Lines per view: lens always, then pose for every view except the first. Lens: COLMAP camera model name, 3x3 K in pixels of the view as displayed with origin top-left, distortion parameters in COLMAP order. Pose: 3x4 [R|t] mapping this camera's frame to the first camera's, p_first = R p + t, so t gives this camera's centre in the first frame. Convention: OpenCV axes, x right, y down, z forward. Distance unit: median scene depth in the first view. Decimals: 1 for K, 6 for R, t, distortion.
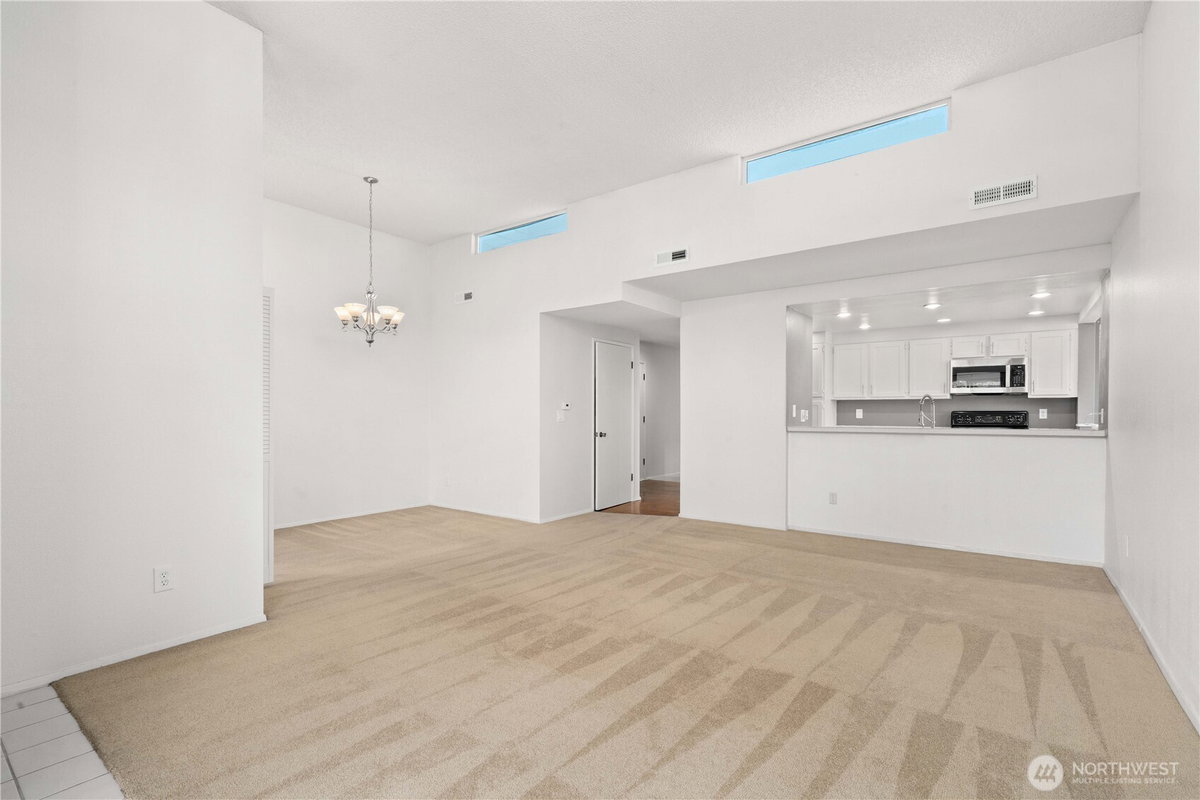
lens RADIAL K [[542.2, 0, 599.2], [0, 542.2, 409.3], [0, 0, 1]] dist [-0.001235, 0.000304]
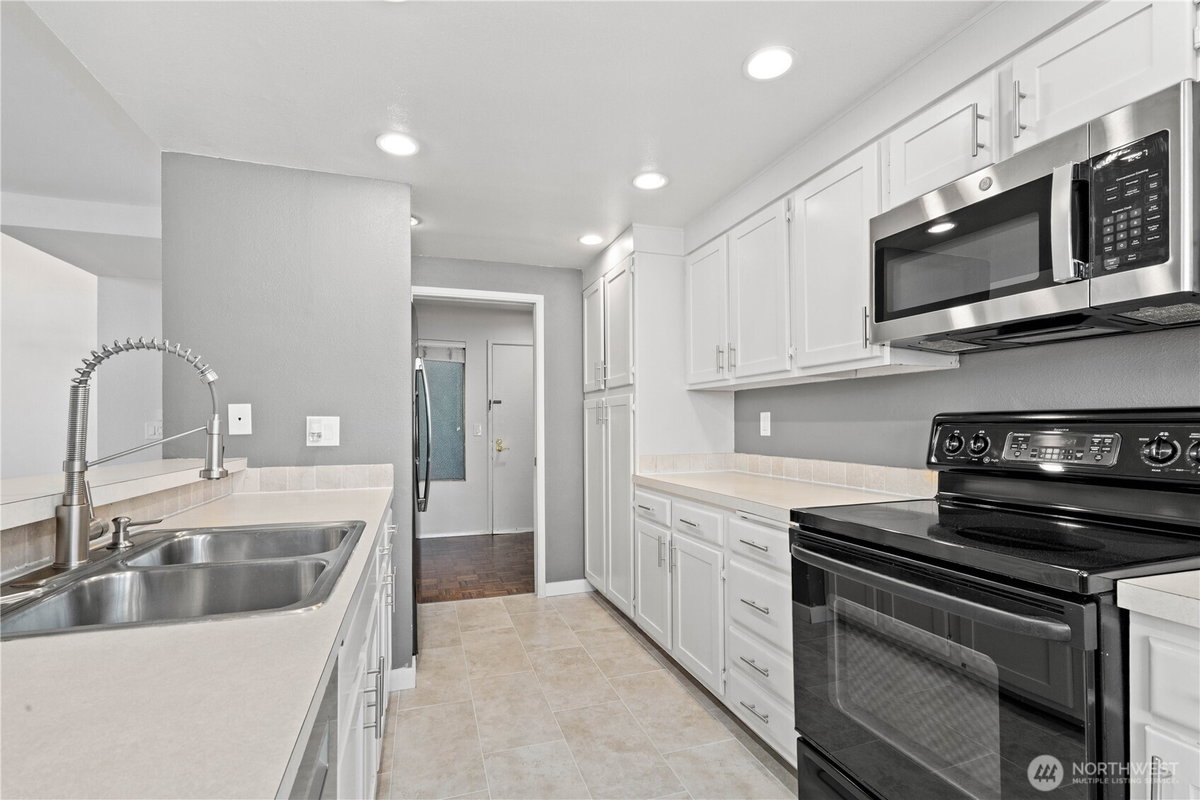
lens RADIAL K [[548.6, 0, 596.9], [0, 548.6, 421.0], [0, 0, 1]] dist [-0.001702, 0.000138]
pose [[0.822578, -0.009213, -0.568577, 0.718088], [0.010202, 0.999947, -0.001443, 0.006307], [0.568560, -0.004614, 0.822629, 0.738411]]
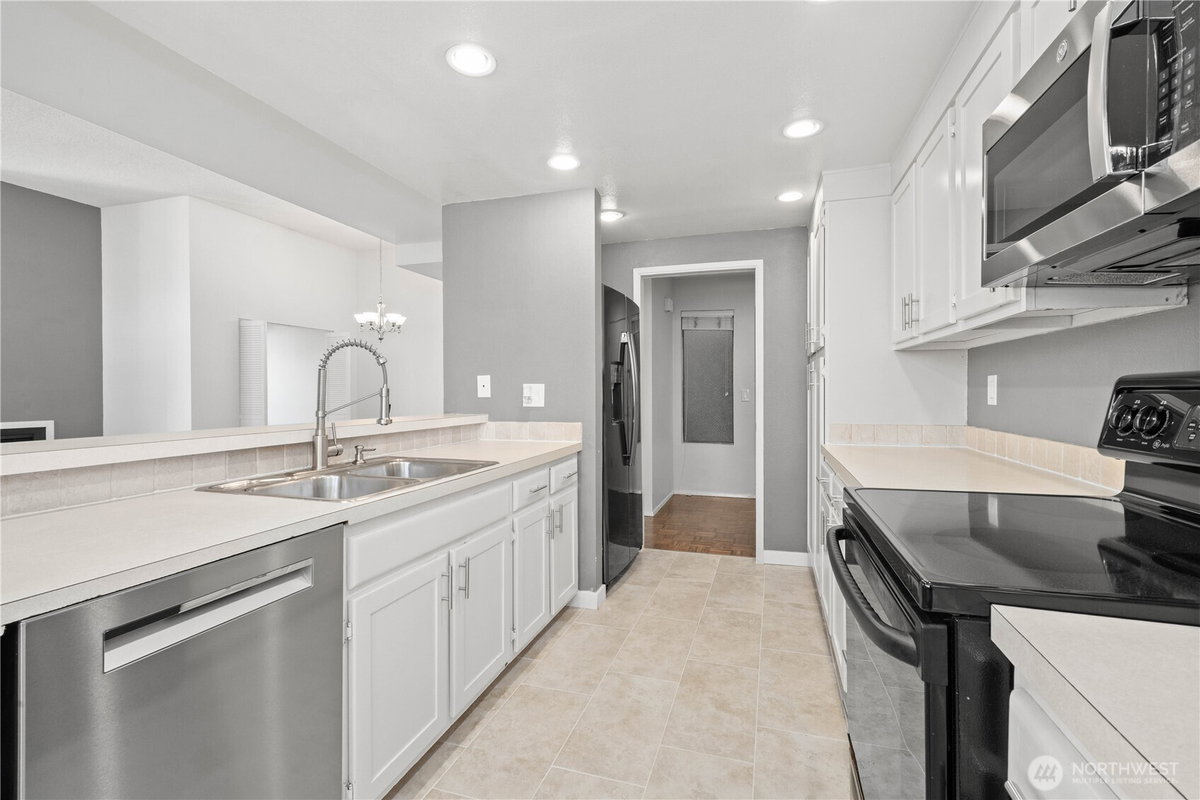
lens RADIAL K [[543.5, 0, 591.8], [0, 543.5, 396.4], [0, 0, 1]] dist [-0.003633, 0.000434]
pose [[0.330499, 0.006125, -0.943786, 0.823097], [0.010662, 0.999891, 0.010222, 0.007230], [0.943746, -0.013441, 0.330398, 0.828935]]
